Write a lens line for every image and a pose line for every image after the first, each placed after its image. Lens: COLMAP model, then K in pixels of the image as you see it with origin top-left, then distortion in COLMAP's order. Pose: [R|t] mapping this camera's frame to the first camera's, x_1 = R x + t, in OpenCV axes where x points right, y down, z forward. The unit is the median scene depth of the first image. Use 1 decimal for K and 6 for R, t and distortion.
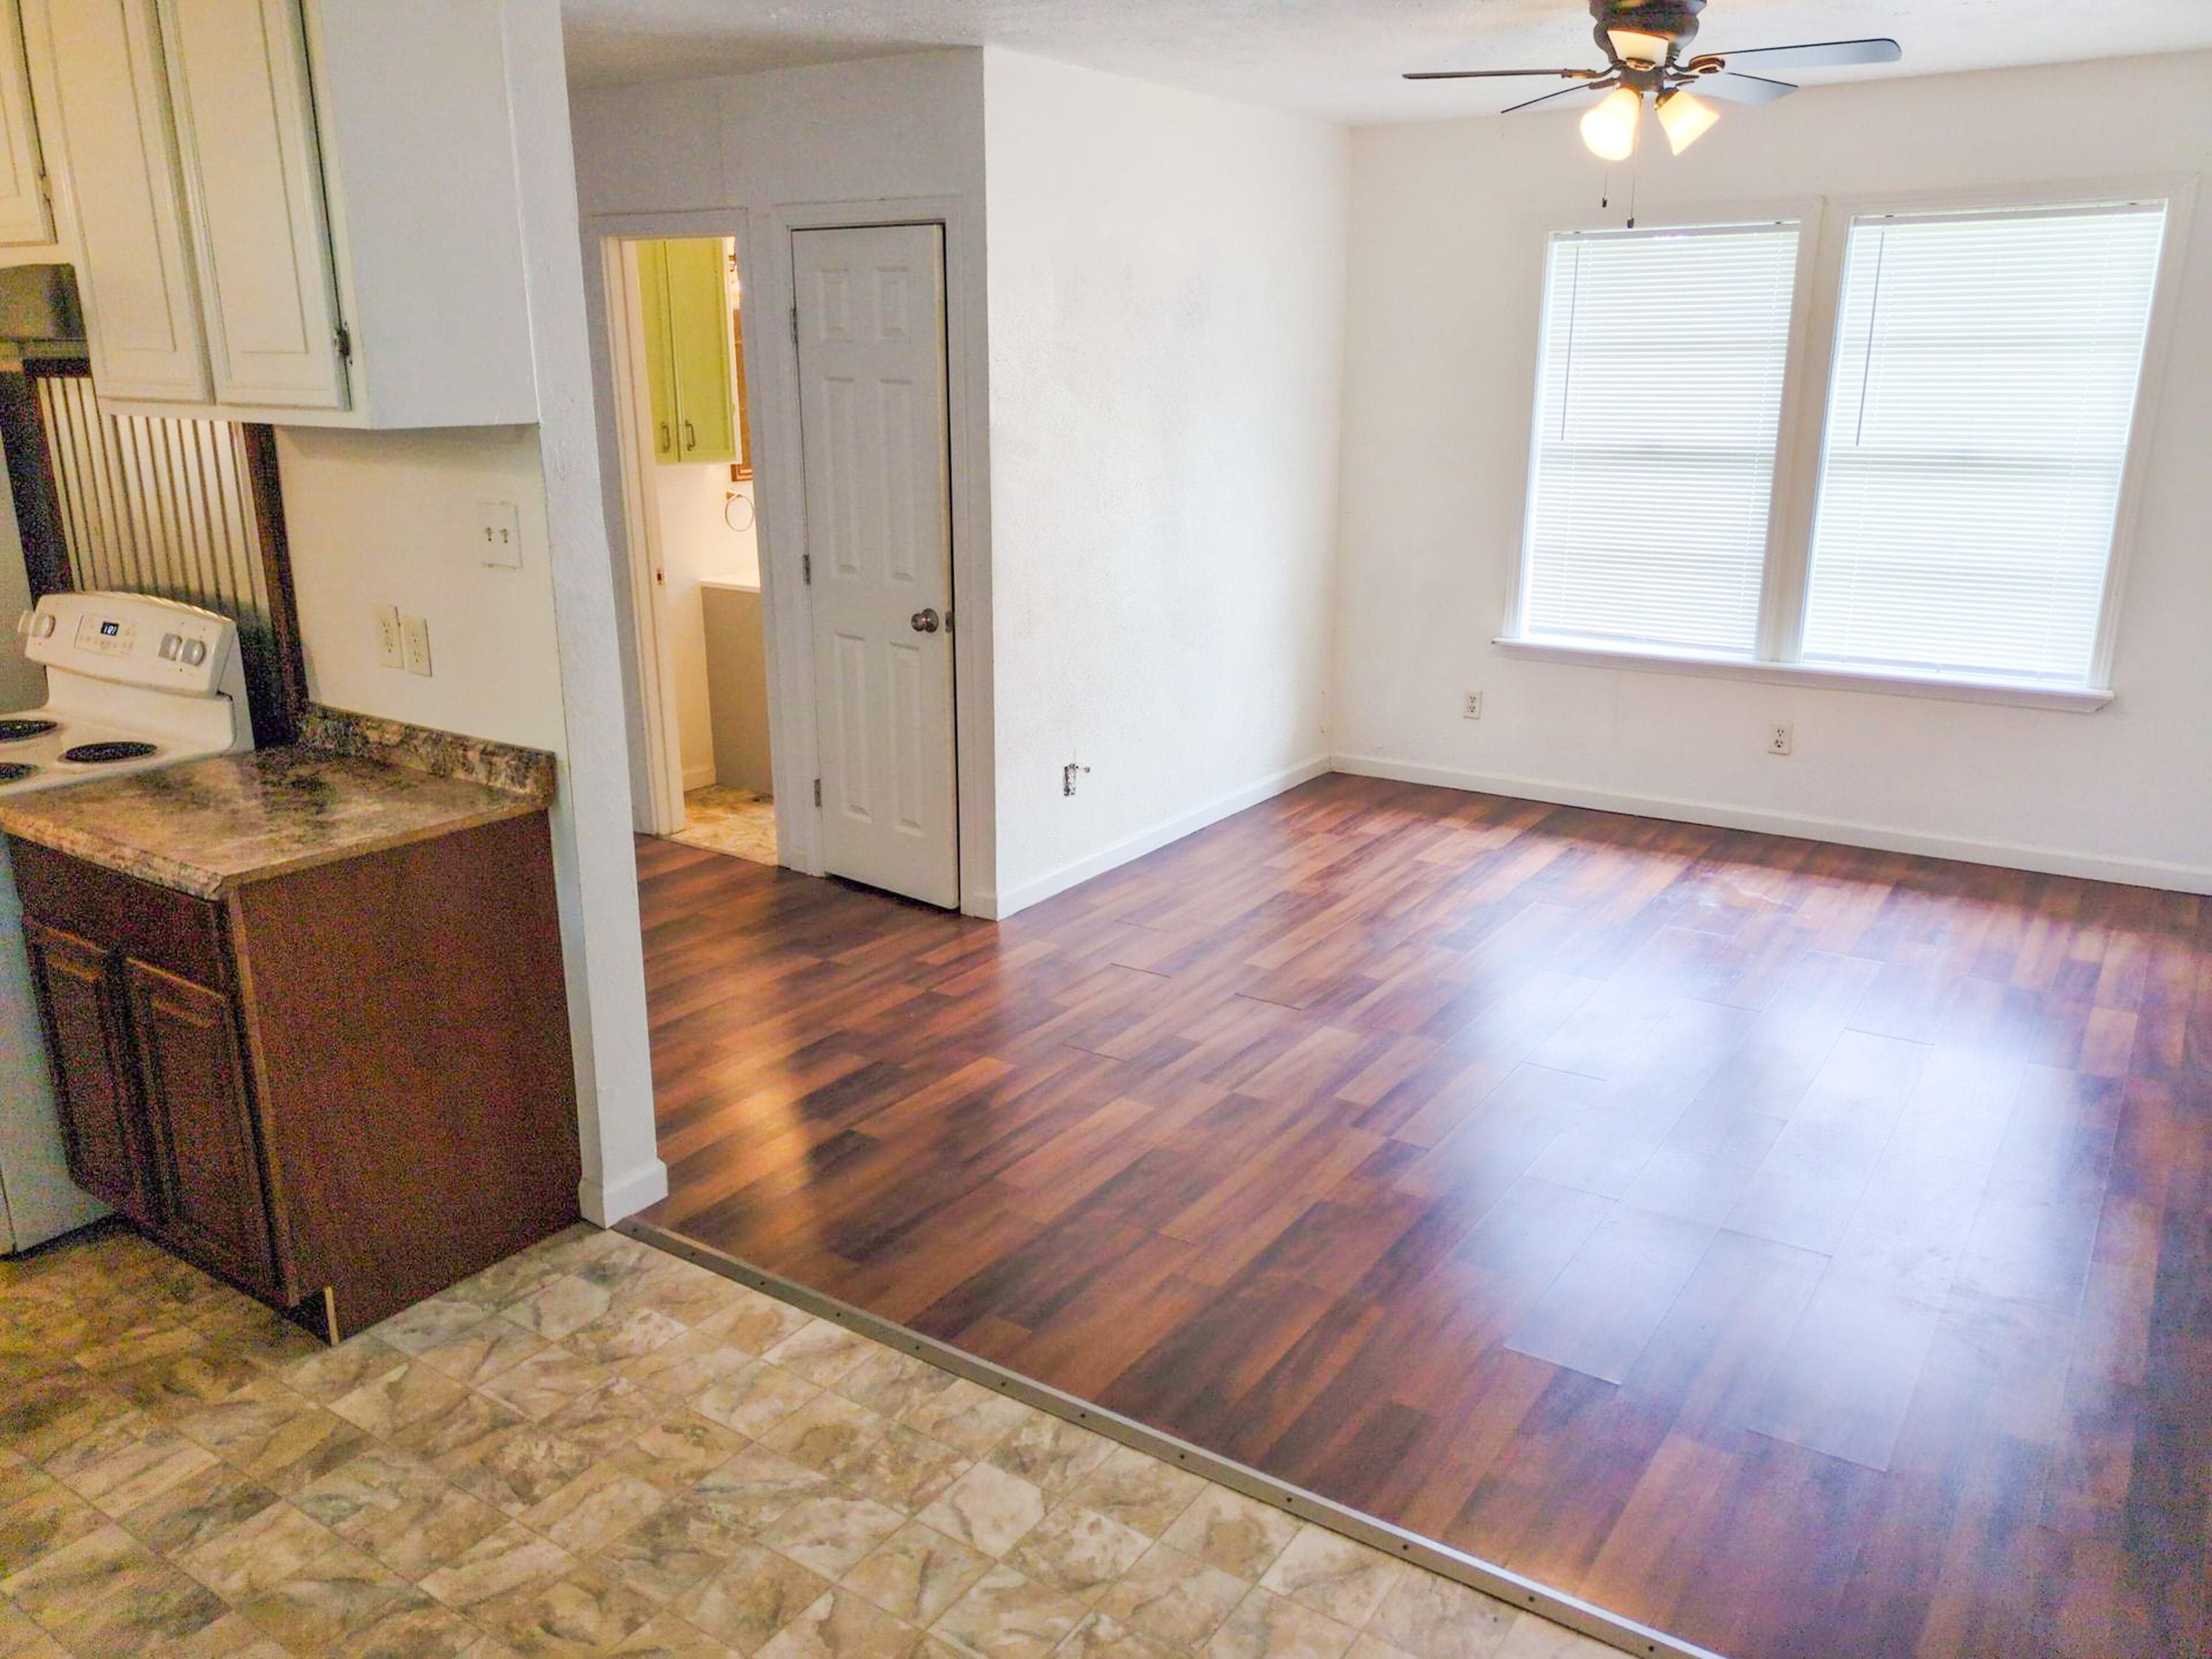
lens RADIAL K [[1657.2, 0, 1105.2], [0, 1657.2, 826.3], [0, 0, 1]] dist [0.034231, -0.029423]
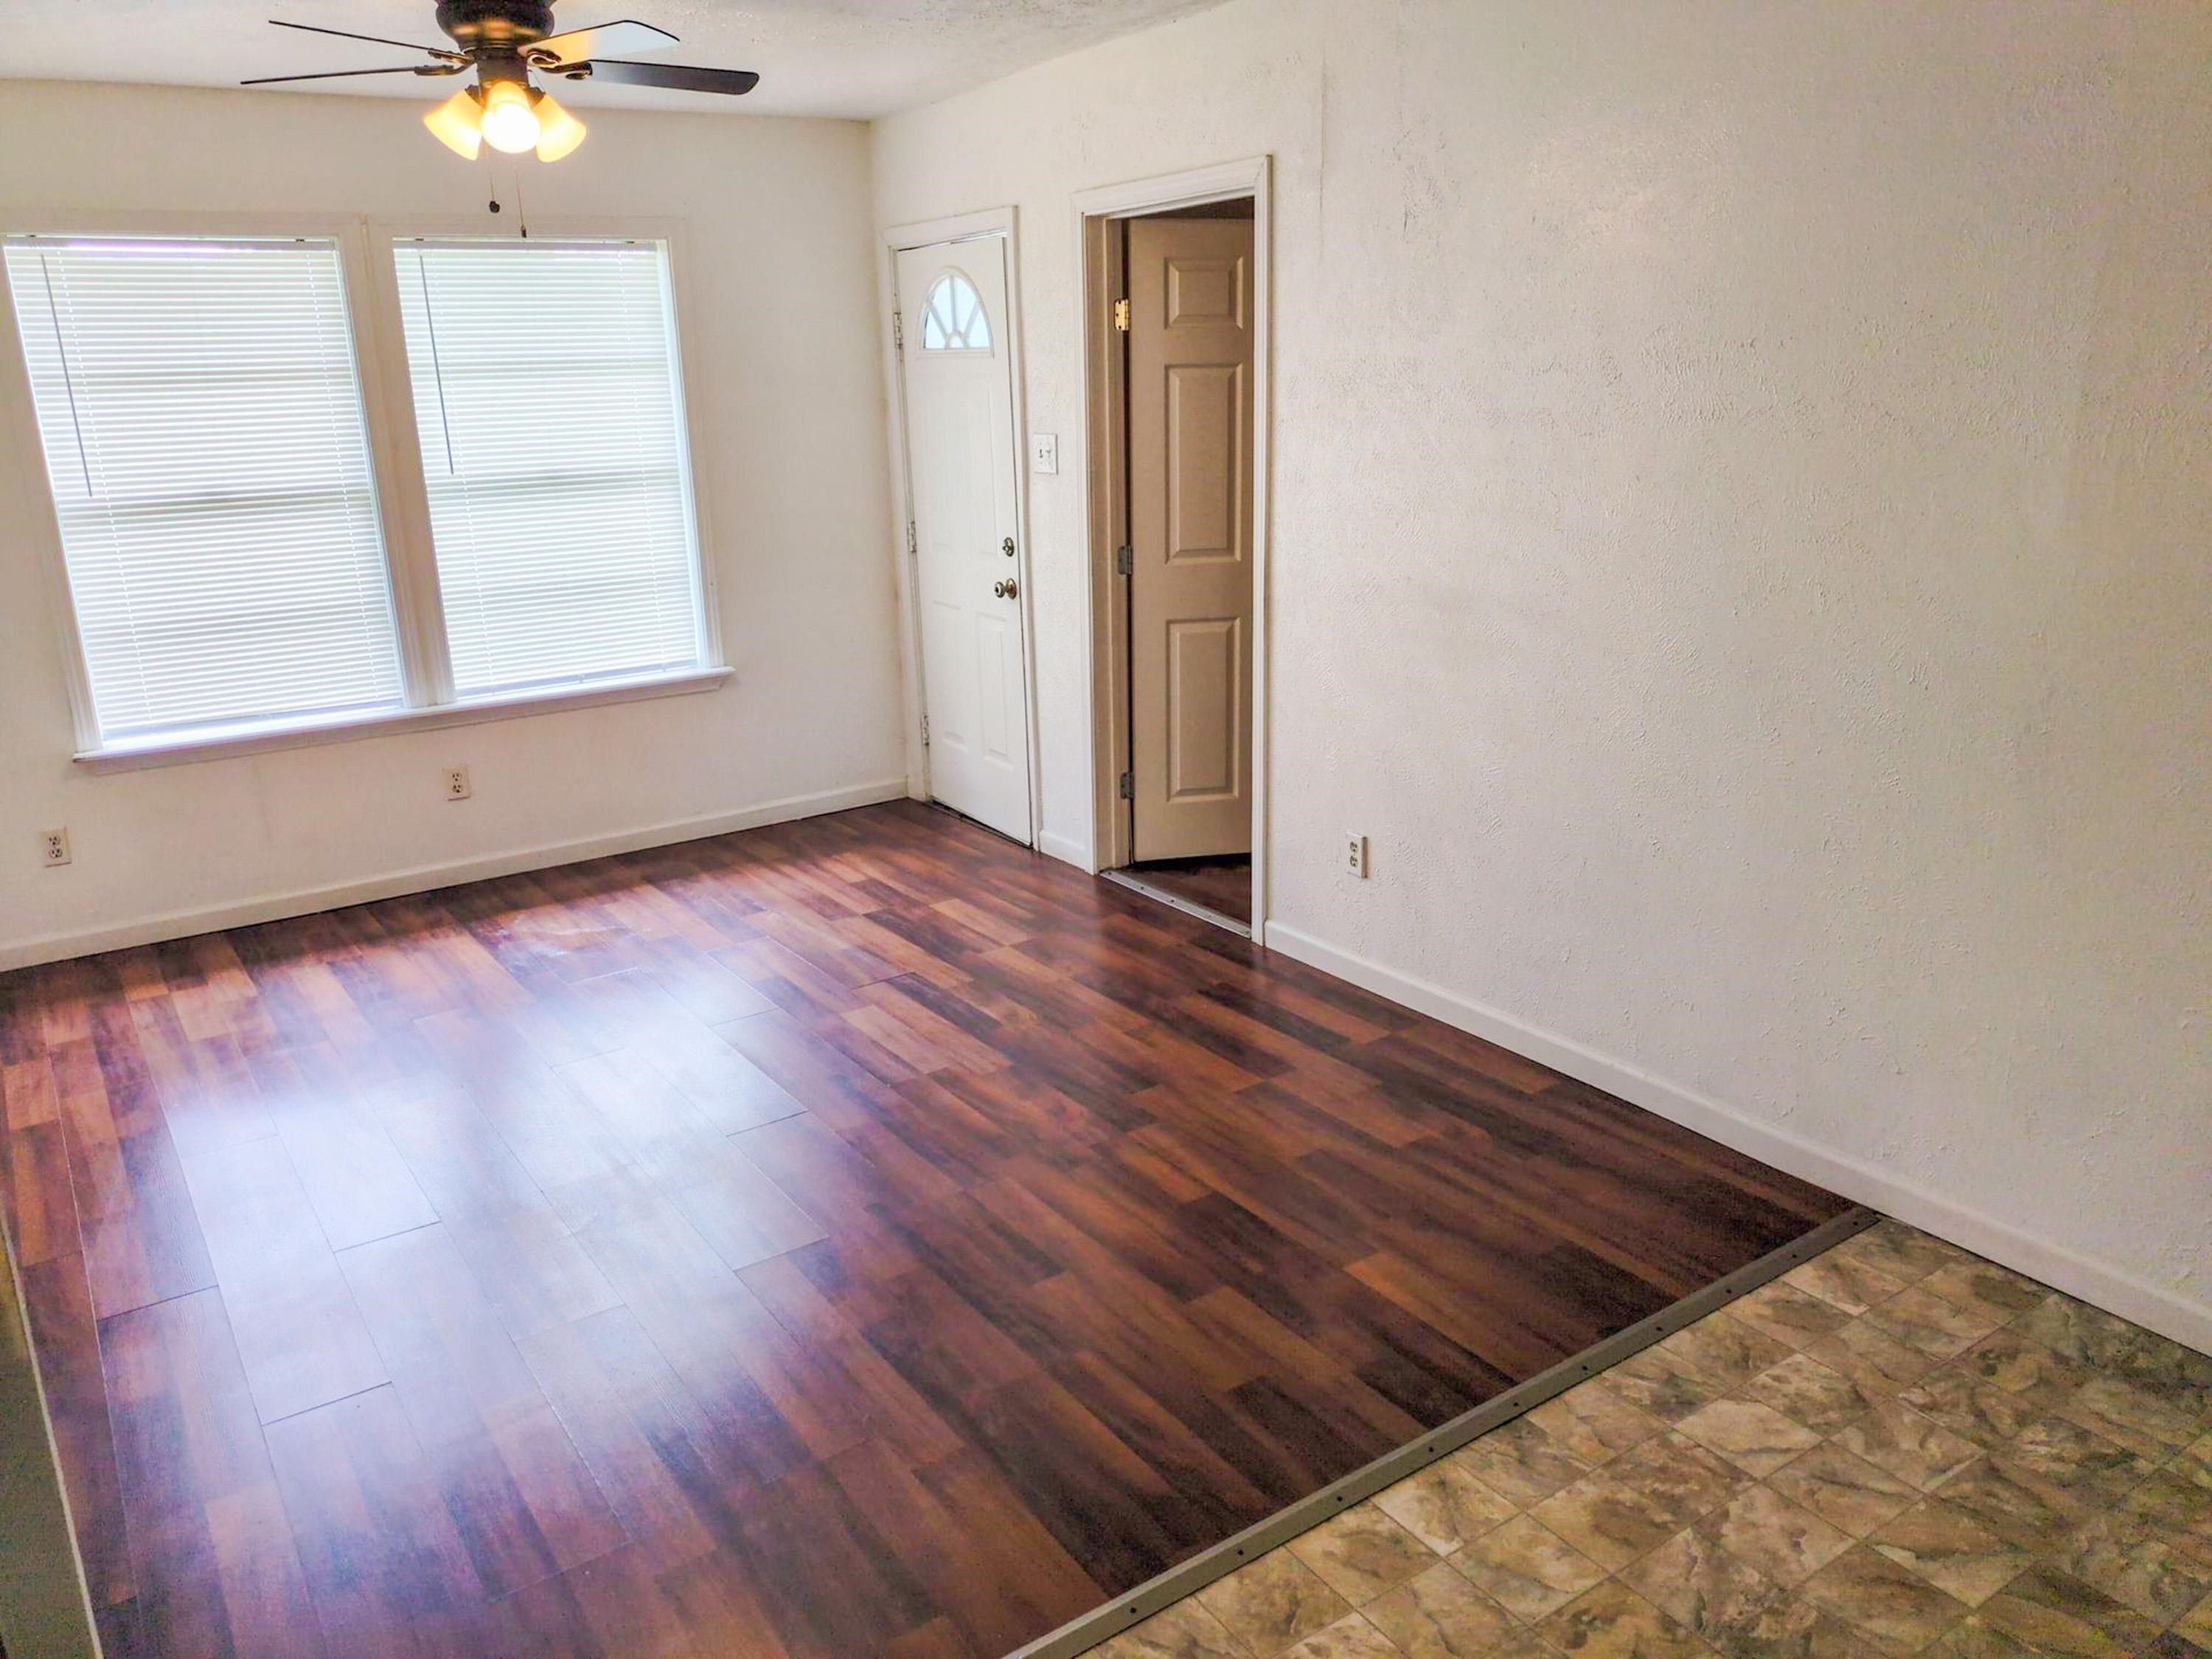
lens RADIAL K [[1657.2, 0, 1108.2], [0, 1657.2, 836.0], [0, 0, 1]] dist [0.034231, -0.029423]
pose [[0.368085, -0.265143, 0.891186, -0.381966], [0.281948, 0.945178, 0.164754, -0.092143], [-0.886013, 0.190625, 0.422662, 0.329903]]
